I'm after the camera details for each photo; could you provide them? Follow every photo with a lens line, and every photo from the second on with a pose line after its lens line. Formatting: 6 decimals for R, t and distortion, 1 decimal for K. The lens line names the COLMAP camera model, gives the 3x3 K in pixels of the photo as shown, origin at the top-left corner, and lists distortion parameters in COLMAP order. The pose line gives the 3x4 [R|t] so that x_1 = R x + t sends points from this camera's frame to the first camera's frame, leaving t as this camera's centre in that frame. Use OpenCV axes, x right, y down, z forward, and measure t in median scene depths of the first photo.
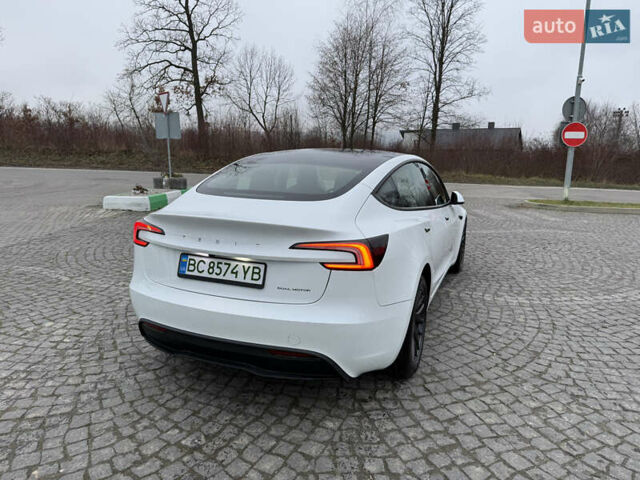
lens RADIAL K [[449.1, 0, 323.0], [0, 449.1, 235.3], [0, 0, 1]] dist [0.036743, -0.049989]
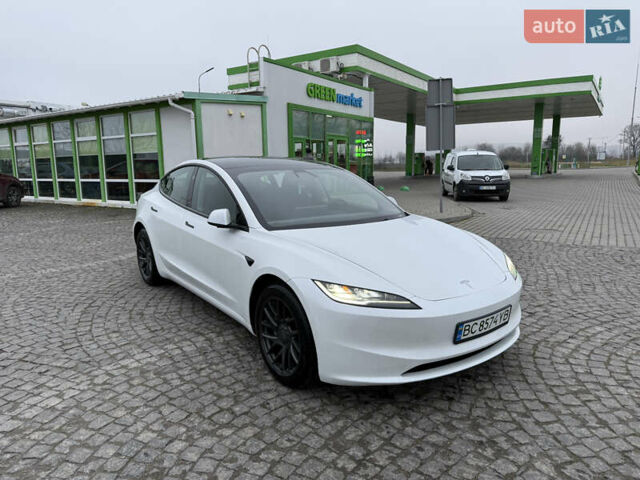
lens RADIAL K [[449.1, 0, 319.9], [0, 449.1, 241.0], [0, 0, 1]] dist [0.036743, -0.049989]
pose [[-0.515823, 0.135234, -0.845954, 0.891060], [-0.157505, 0.955660, 0.248811, -0.269744], [0.842092, 0.261584, -0.471651, 1.588219]]
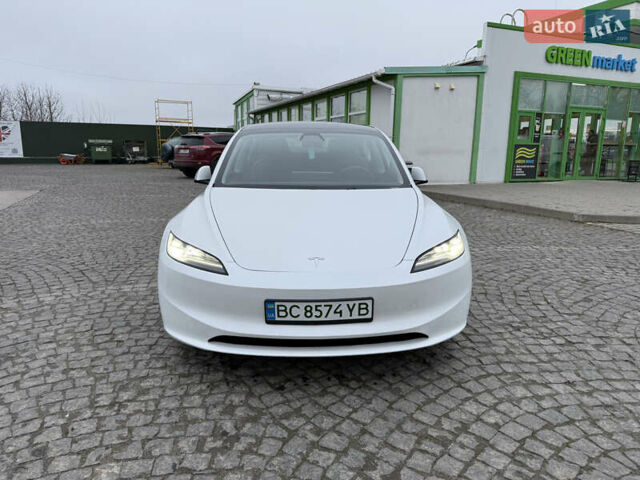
lens RADIAL K [[449.1, 0, 319.4], [0, 449.1, 241.2], [0, 0, 1]] dist [0.036743, -0.049989]
pose [[-0.908433, 0.064289, -0.413057, 0.475597], [-0.099365, 0.926575, 0.362746, -0.298809], [0.406049, 0.370574, -0.835344, 1.903053]]
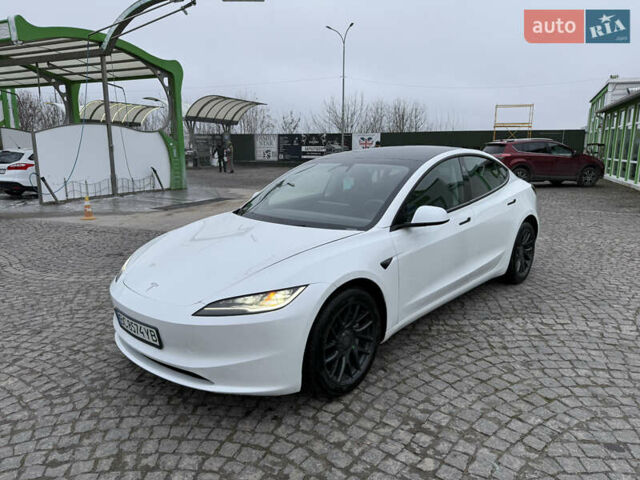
lens RADIAL K [[449.1, 0, 318.4], [0, 449.1, 243.5], [0, 0, 1]] dist [0.036743, -0.049989]
pose [[-0.936110, -0.080866, 0.342285, -0.150978], [0.059282, 0.923005, 0.380193, -0.366336], [-0.346676, 0.376194, -0.859240, 1.911167]]
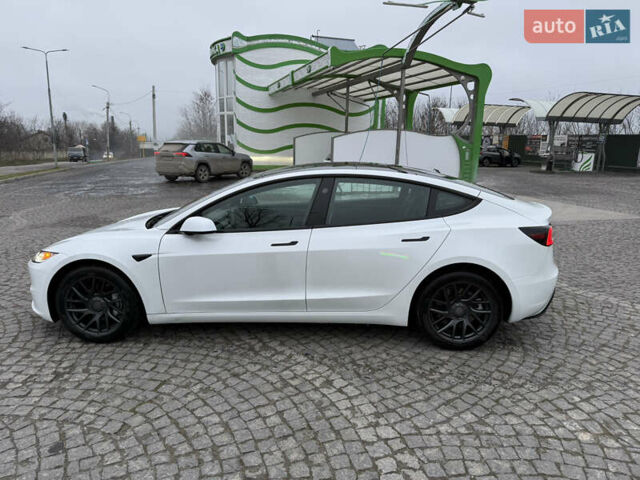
lens RADIAL K [[449.1, 0, 320.0], [0, 449.1, 236.4], [0, 0, 1]] dist [0.036743, -0.049989]
pose [[-0.342055, -0.207102, 0.916573, -0.864261], [0.154275, 0.949798, 0.272183, -0.288681], [-0.926929, 0.234506, -0.292933, 1.253898]]
